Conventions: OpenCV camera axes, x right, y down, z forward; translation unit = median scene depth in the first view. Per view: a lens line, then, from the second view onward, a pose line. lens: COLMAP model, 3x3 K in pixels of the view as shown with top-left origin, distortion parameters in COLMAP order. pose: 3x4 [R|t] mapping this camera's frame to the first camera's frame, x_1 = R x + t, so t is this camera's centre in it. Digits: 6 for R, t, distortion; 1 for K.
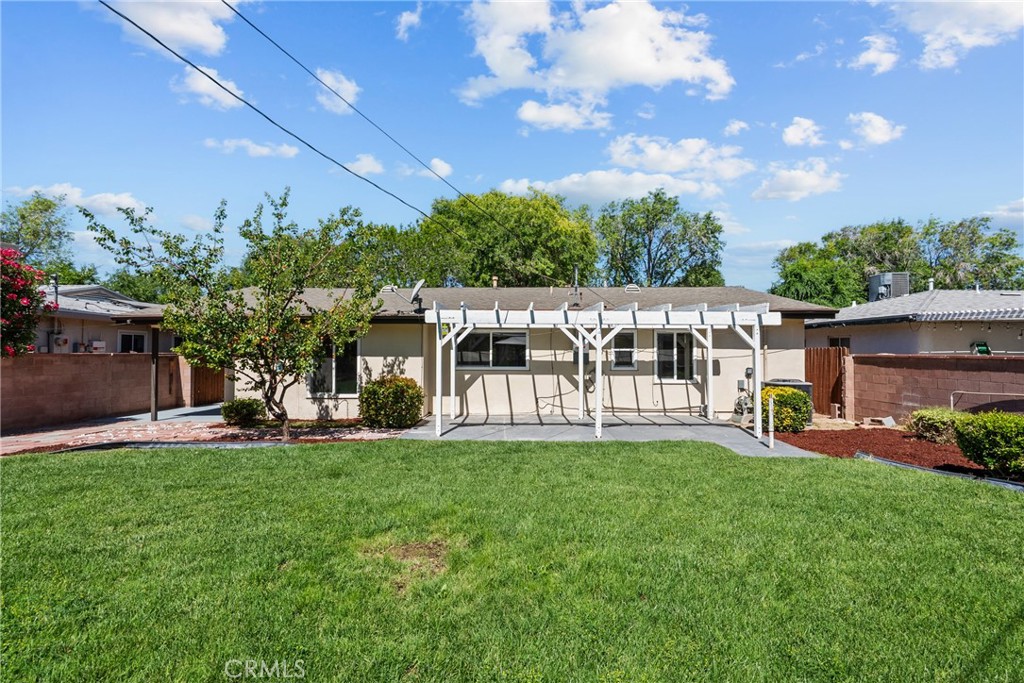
lens RADIAL K [[469.7, 0, 509.6], [0, 469.7, 344.0], [0, 0, 1]] dist [-0.005219, -0.000150]
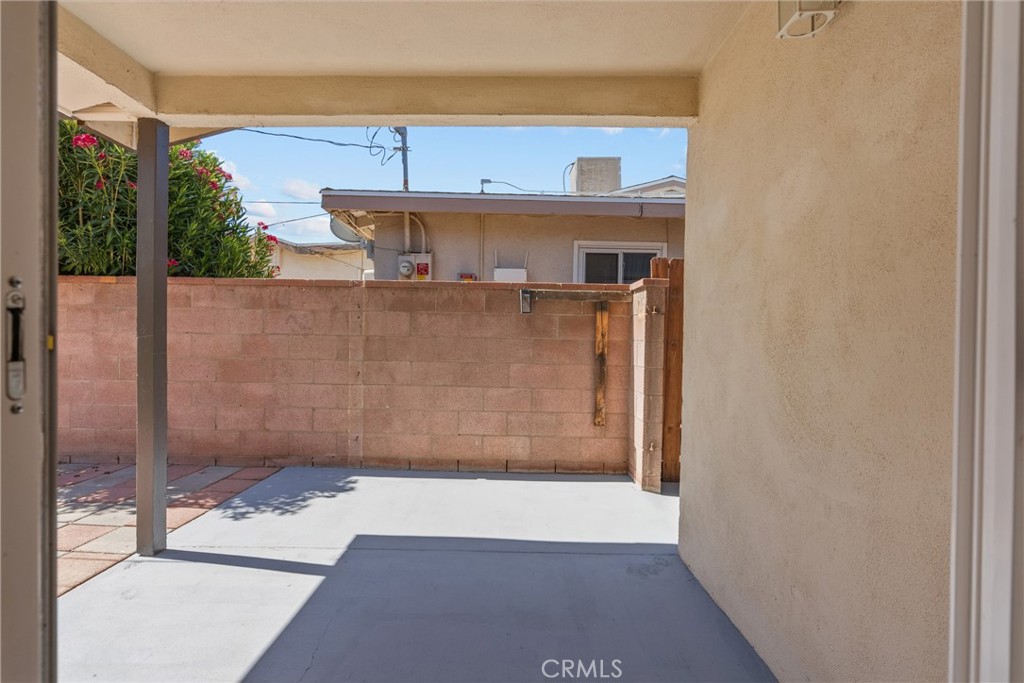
lens RADIAL K [[465.3, 0, 511.2], [0, 465.3, 344.3], [0, 0, 1]] dist [-0.003609, 0.001653]
pose [[0.001003, 0.003379, -0.999994, -0.537385], [0.002372, 0.999991, 0.003381, 0.068044], [0.999997, -0.002375, 0.000995, 1.154736]]
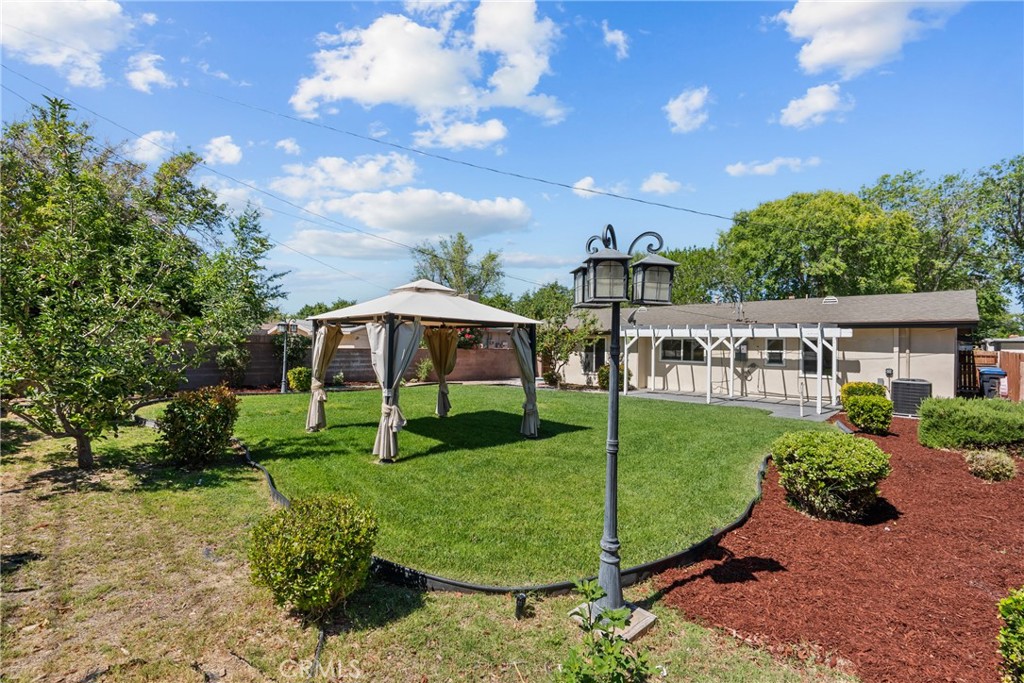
lens RADIAL K [[469.7, 0, 509.6], [0, 469.7, 344.0], [0, 0, 1]] dist [-0.005219, -0.000150]
pose [[0.727785, 0.008908, -0.685747, 0.625921], [0.003245, 0.999860, 0.016431, -0.034787], [0.685798, -0.014184, 0.727654, -0.554991]]
